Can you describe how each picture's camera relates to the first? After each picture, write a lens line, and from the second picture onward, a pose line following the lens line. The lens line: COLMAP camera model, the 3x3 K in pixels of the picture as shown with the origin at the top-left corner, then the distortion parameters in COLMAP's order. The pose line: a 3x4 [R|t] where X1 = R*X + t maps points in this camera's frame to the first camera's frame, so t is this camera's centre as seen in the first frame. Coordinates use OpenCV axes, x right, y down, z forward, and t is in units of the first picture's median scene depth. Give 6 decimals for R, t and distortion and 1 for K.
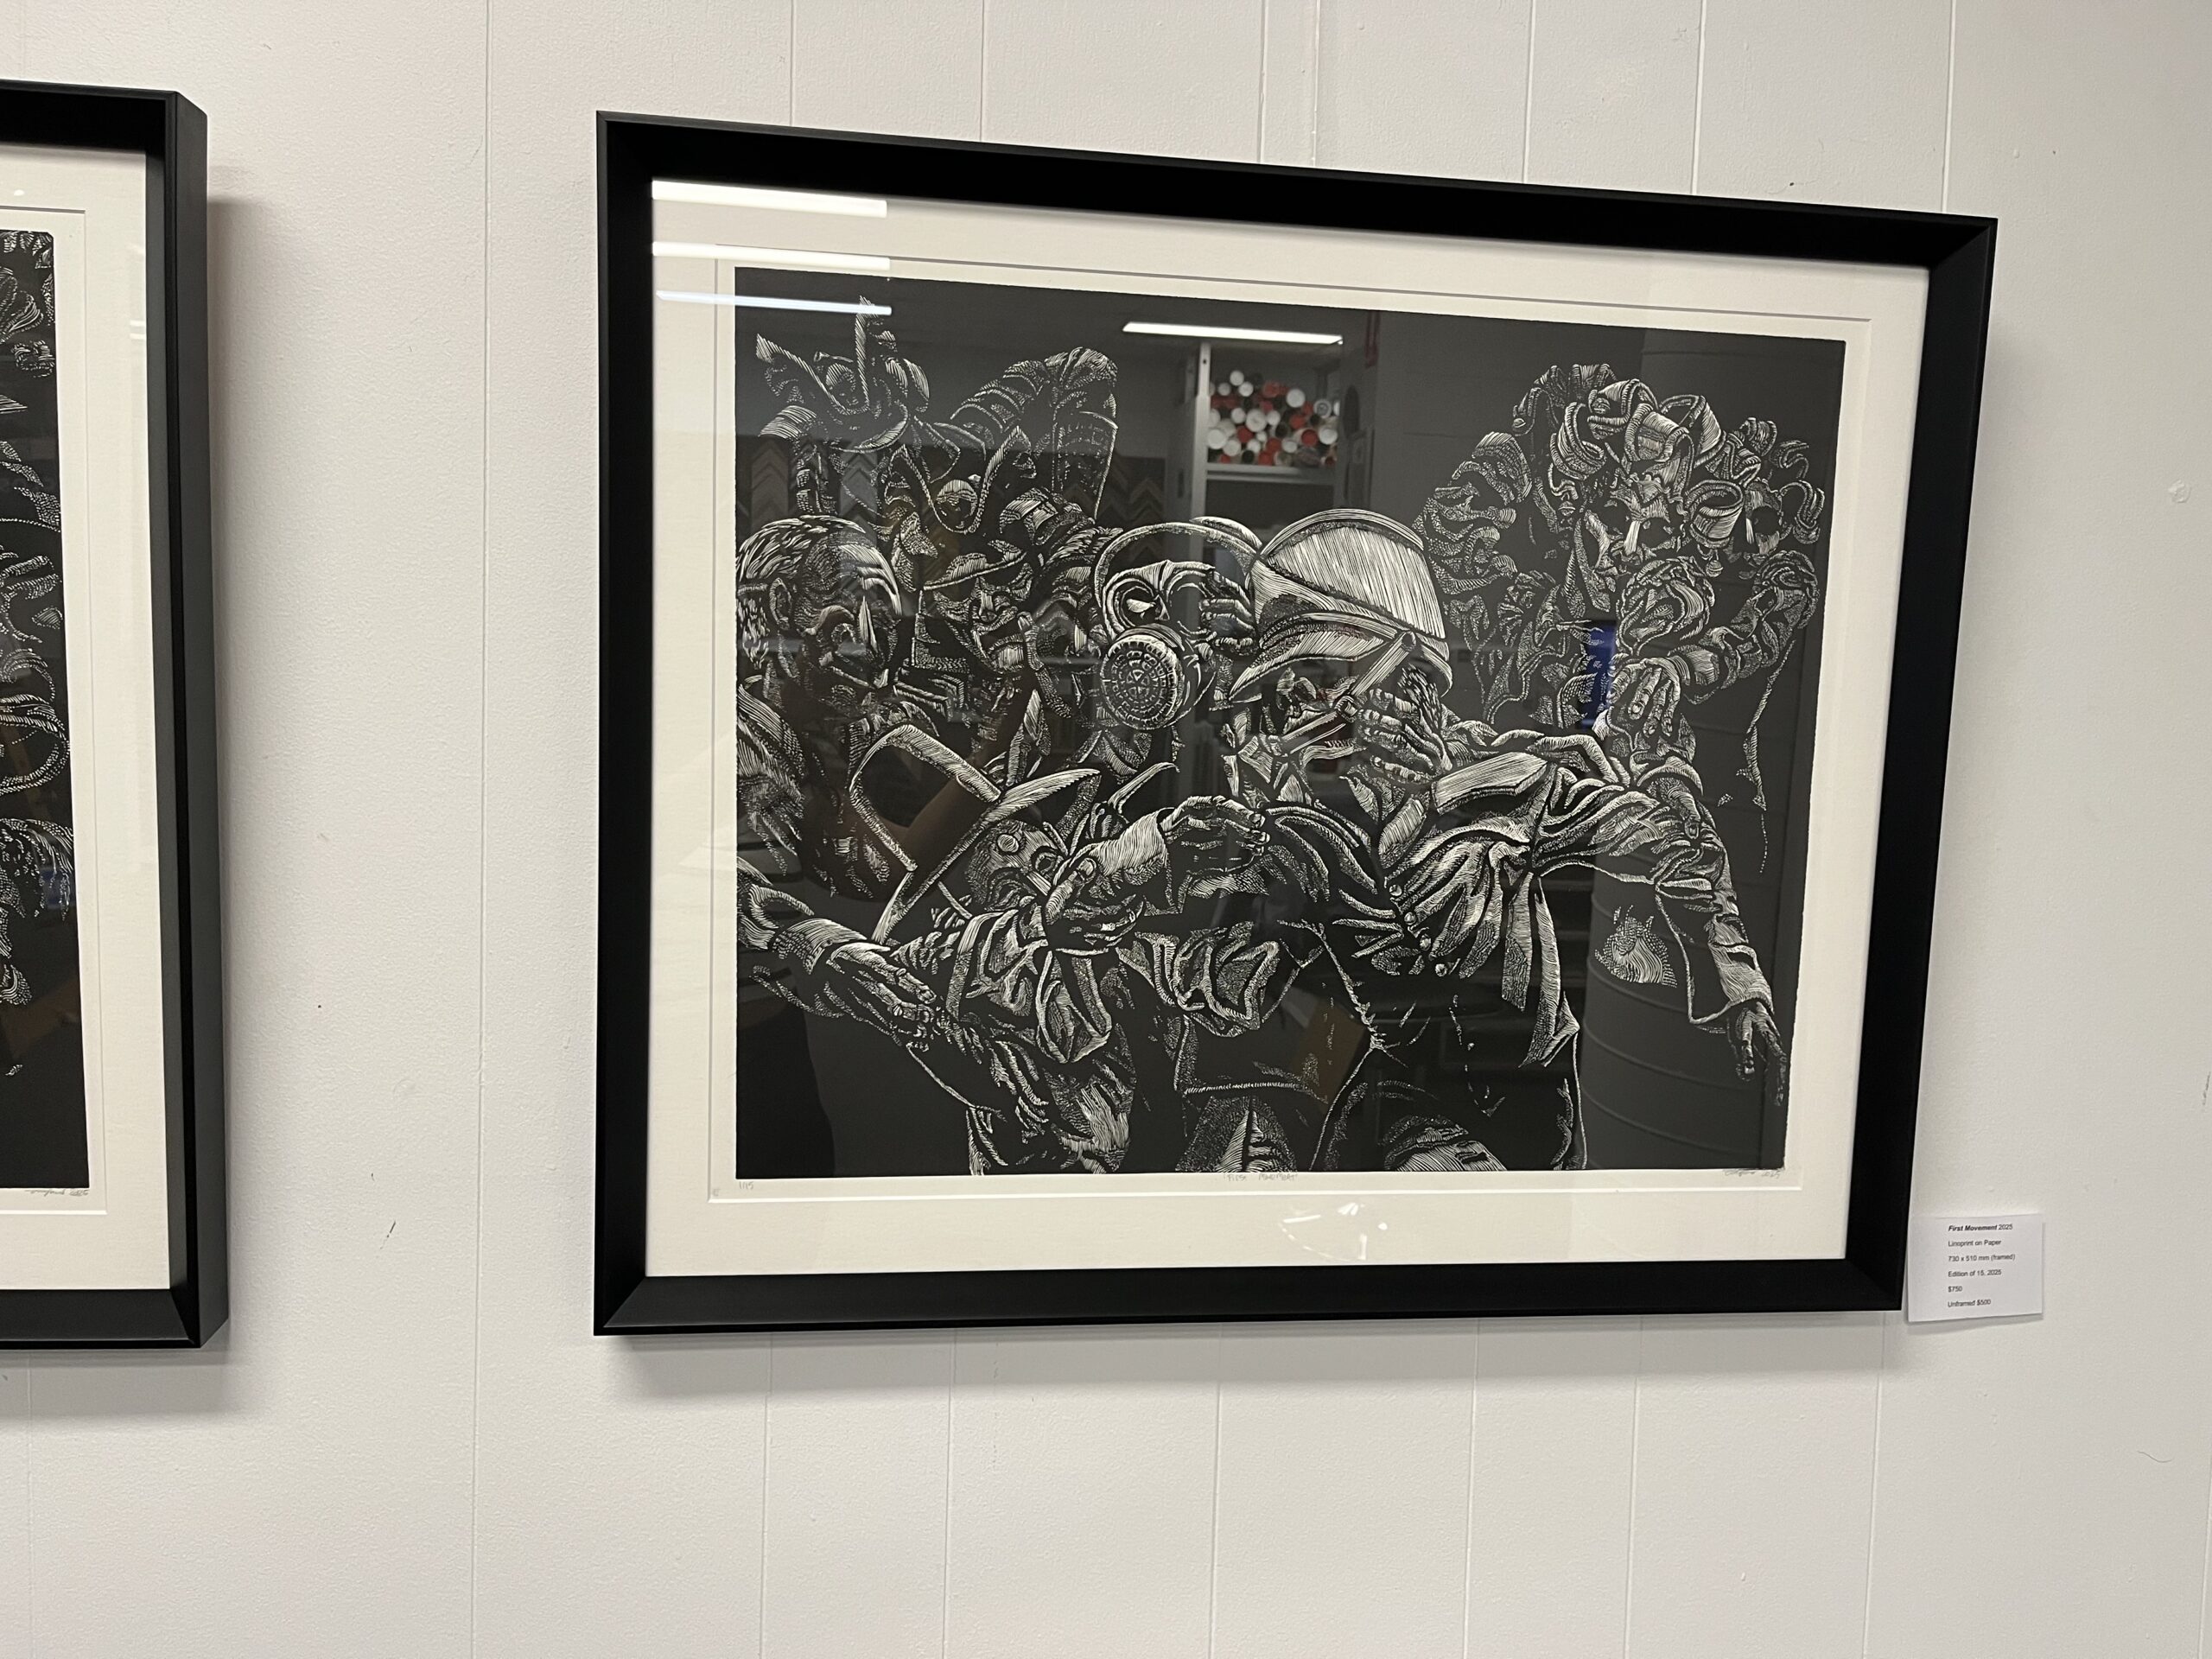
lens RADIAL K [[1688.4, 0, 1184.3], [0, 1688.4, 832.6], [0, 0, 1]] dist [0.083611, -0.126707]
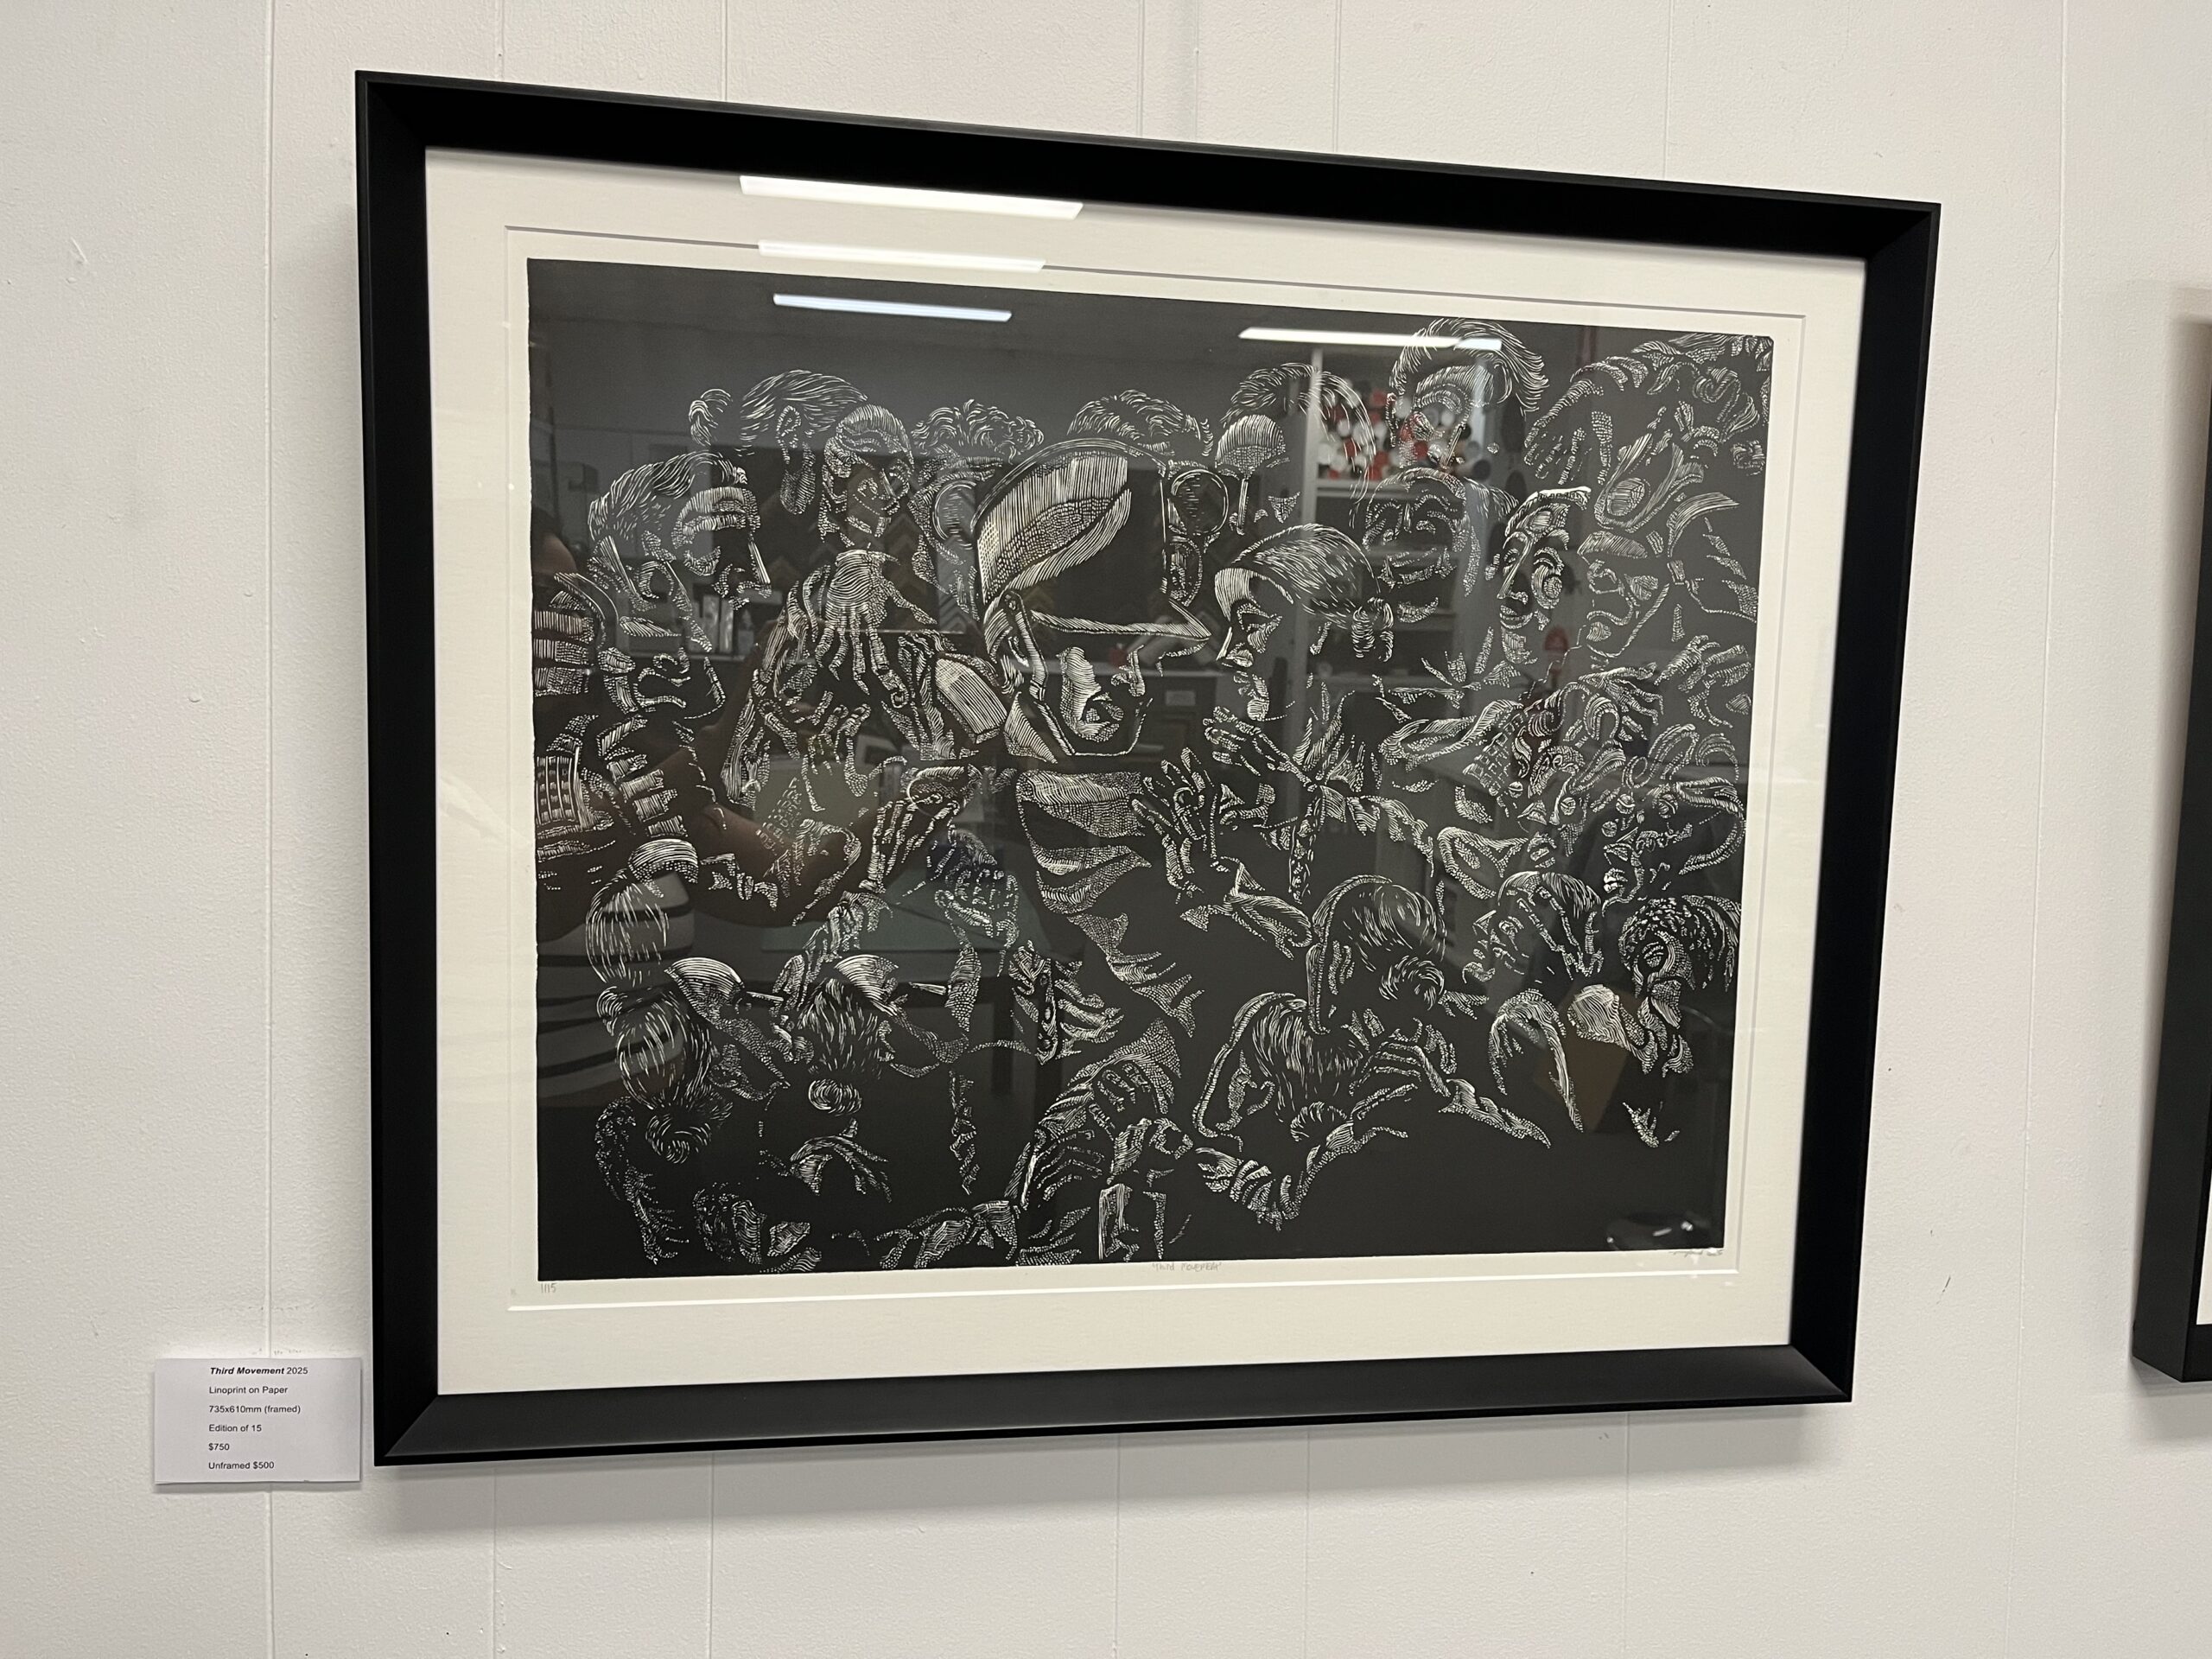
lens RADIAL K [[1904.5, 0, 1107.7], [0, 1904.5, 872.6], [0, 0, 1]] dist [0.019771, 0.001448]
pose [[0.998707, -0.012845, 0.049186, -0.152121], [0.013061, 0.999906, -0.004066, -0.003031], [-0.049130, 0.004703, 0.998781, -0.021120]]
